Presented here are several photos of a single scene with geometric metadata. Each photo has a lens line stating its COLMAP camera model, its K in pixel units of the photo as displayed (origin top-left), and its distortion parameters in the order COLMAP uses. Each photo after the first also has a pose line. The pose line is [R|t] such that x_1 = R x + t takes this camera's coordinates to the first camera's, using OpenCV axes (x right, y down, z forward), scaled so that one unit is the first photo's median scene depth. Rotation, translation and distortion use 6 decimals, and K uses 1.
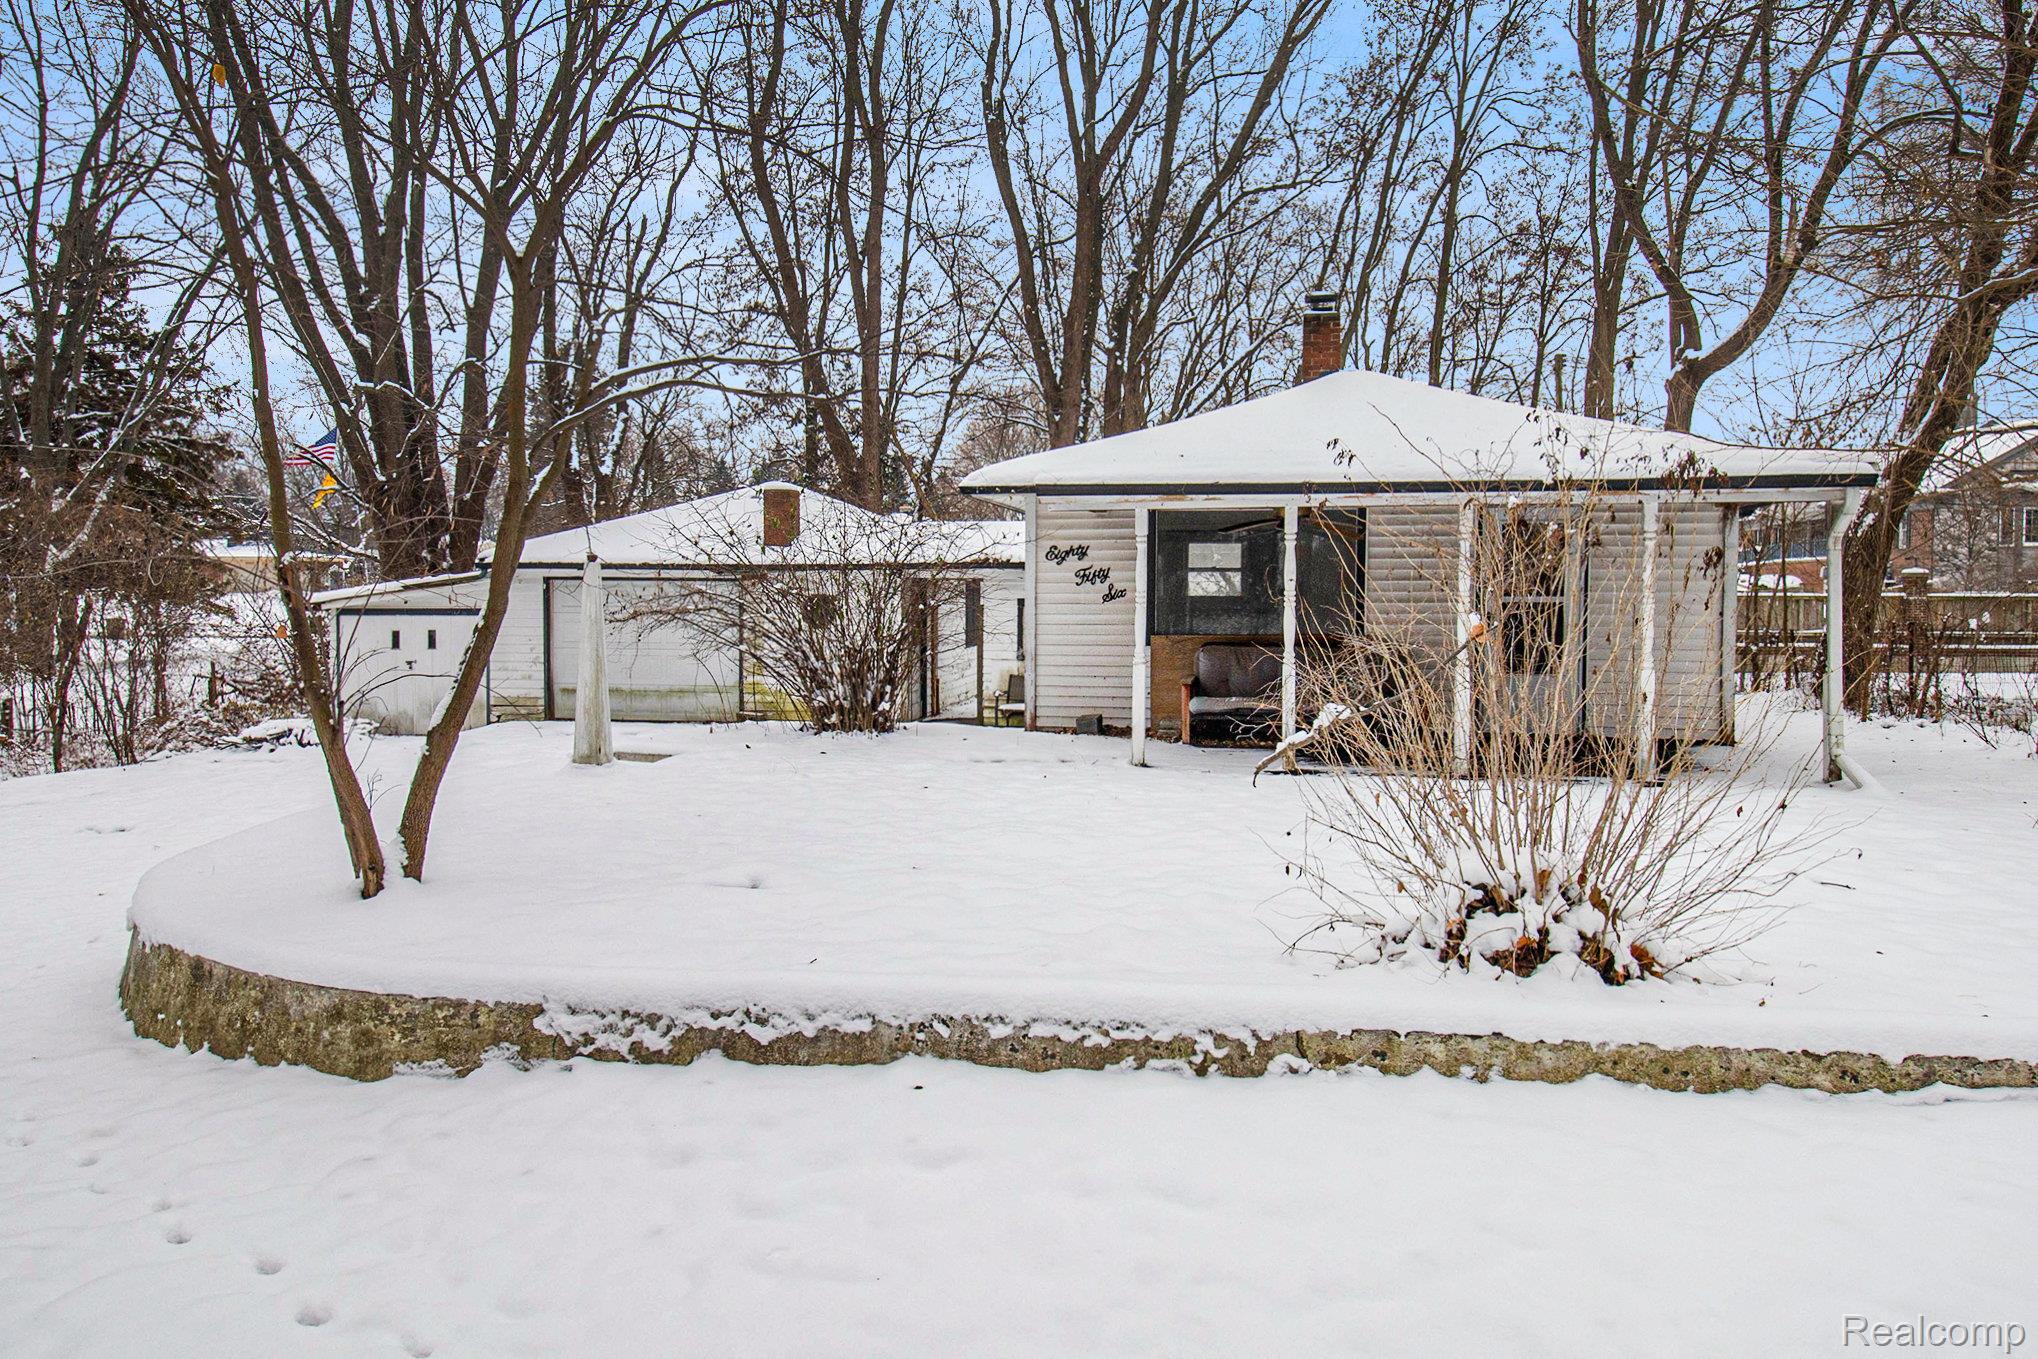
lens RADIAL K [[866.0, 0, 1029.8], [0, 866.0, 631.0], [0, 0, 1]] dist [0.006252, -0.000097]
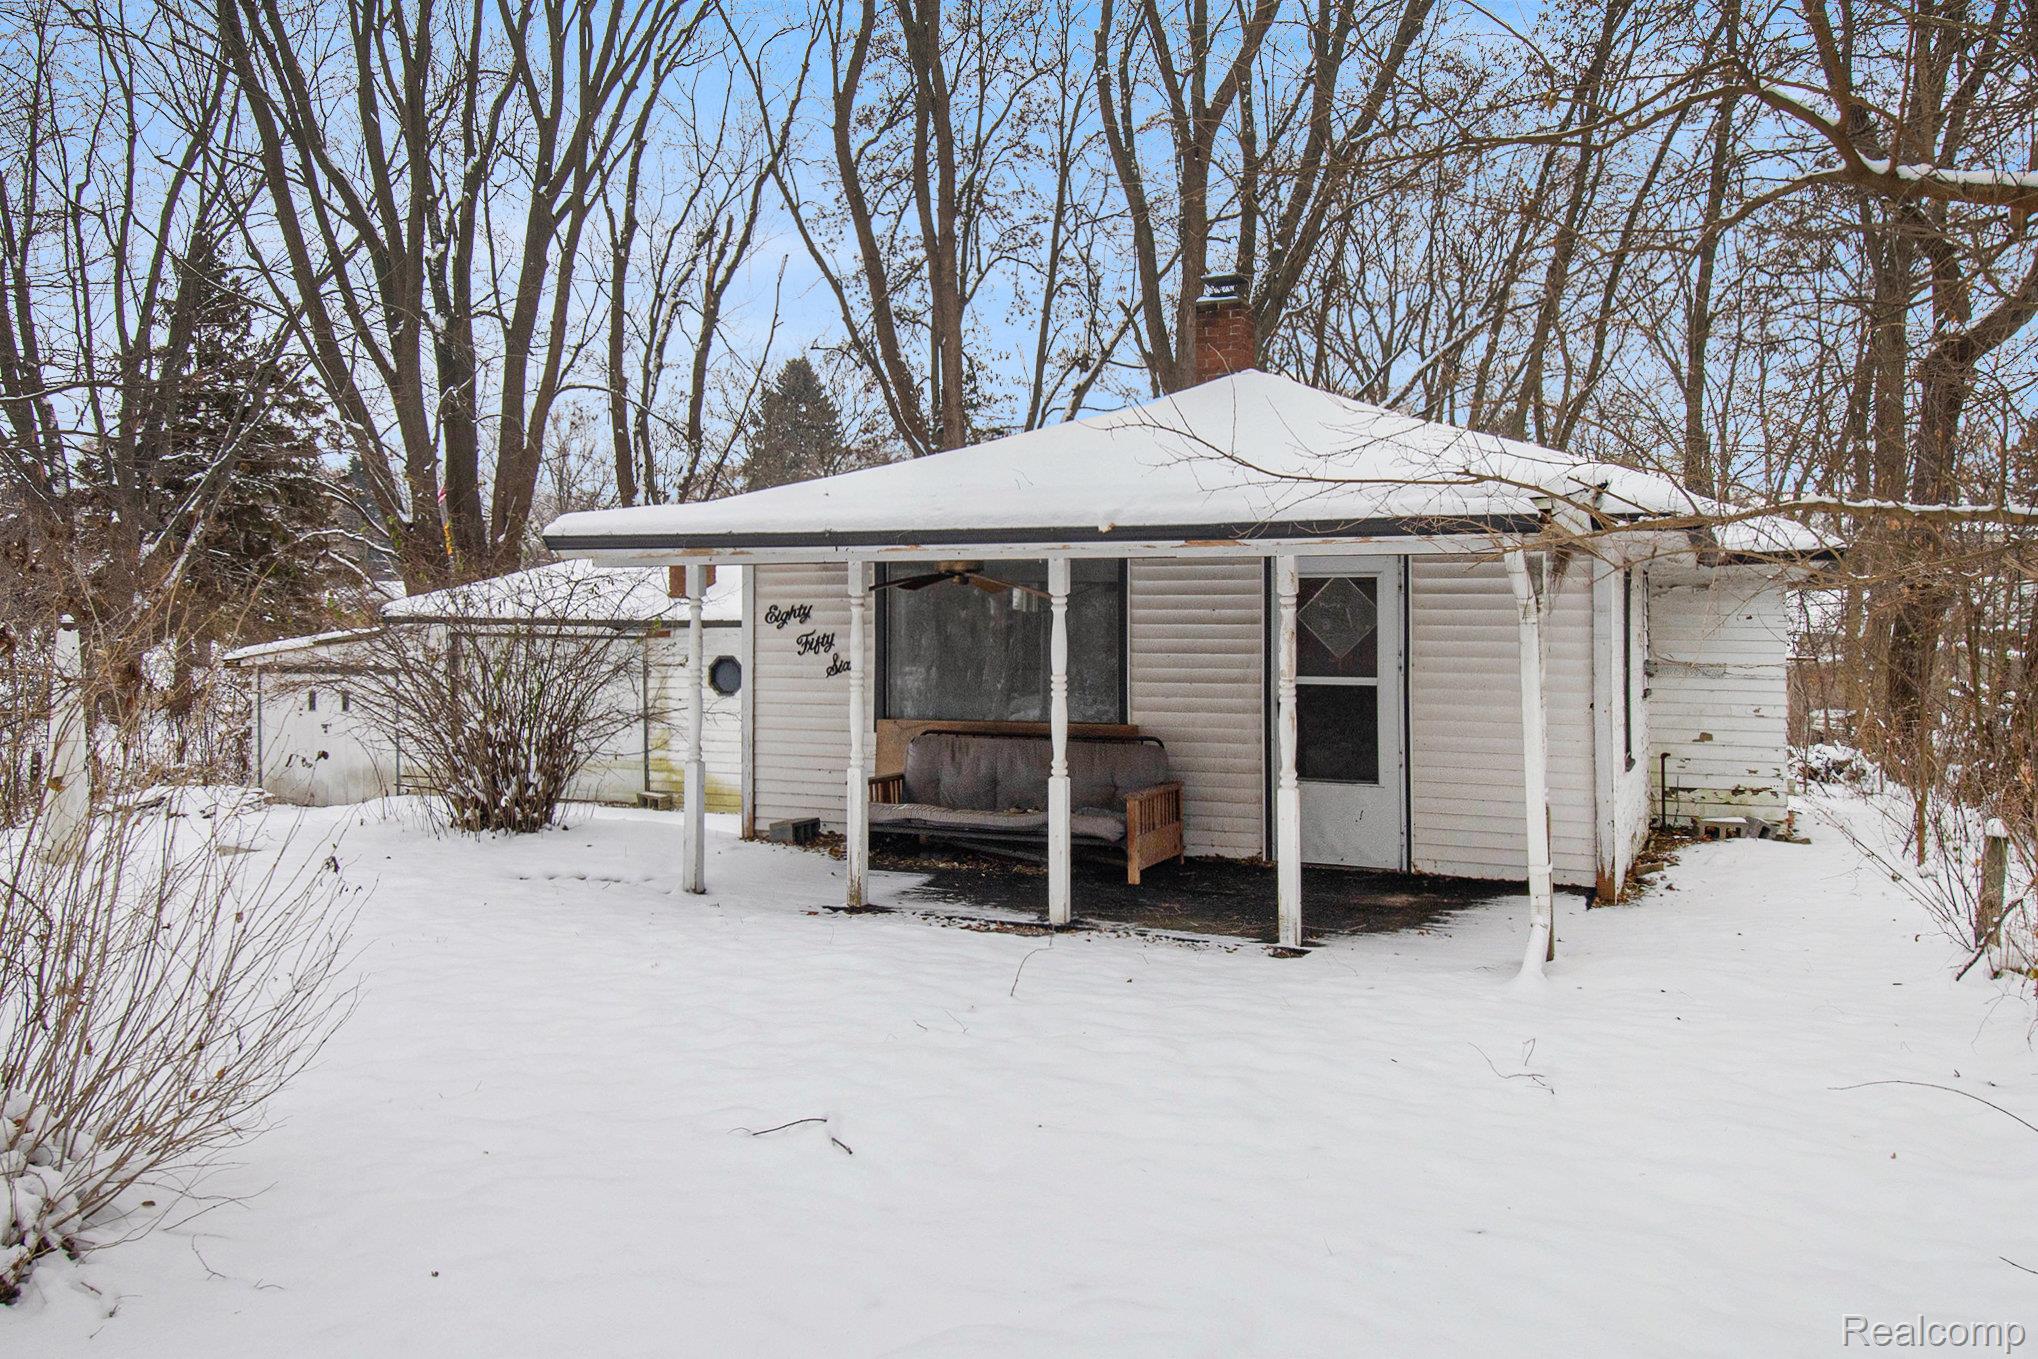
lens RADIAL K [[1062.8, 0, 1019.2], [0, 1062.8, 673.0], [0, 0, 1]] dist [0.013194, 0.000629]
pose [[0.986086, 0.013111, -0.165719, 0.188404], [-0.016779, 0.999644, -0.020753, -0.008347], [0.165388, 0.023245, 0.985955, 0.025473]]
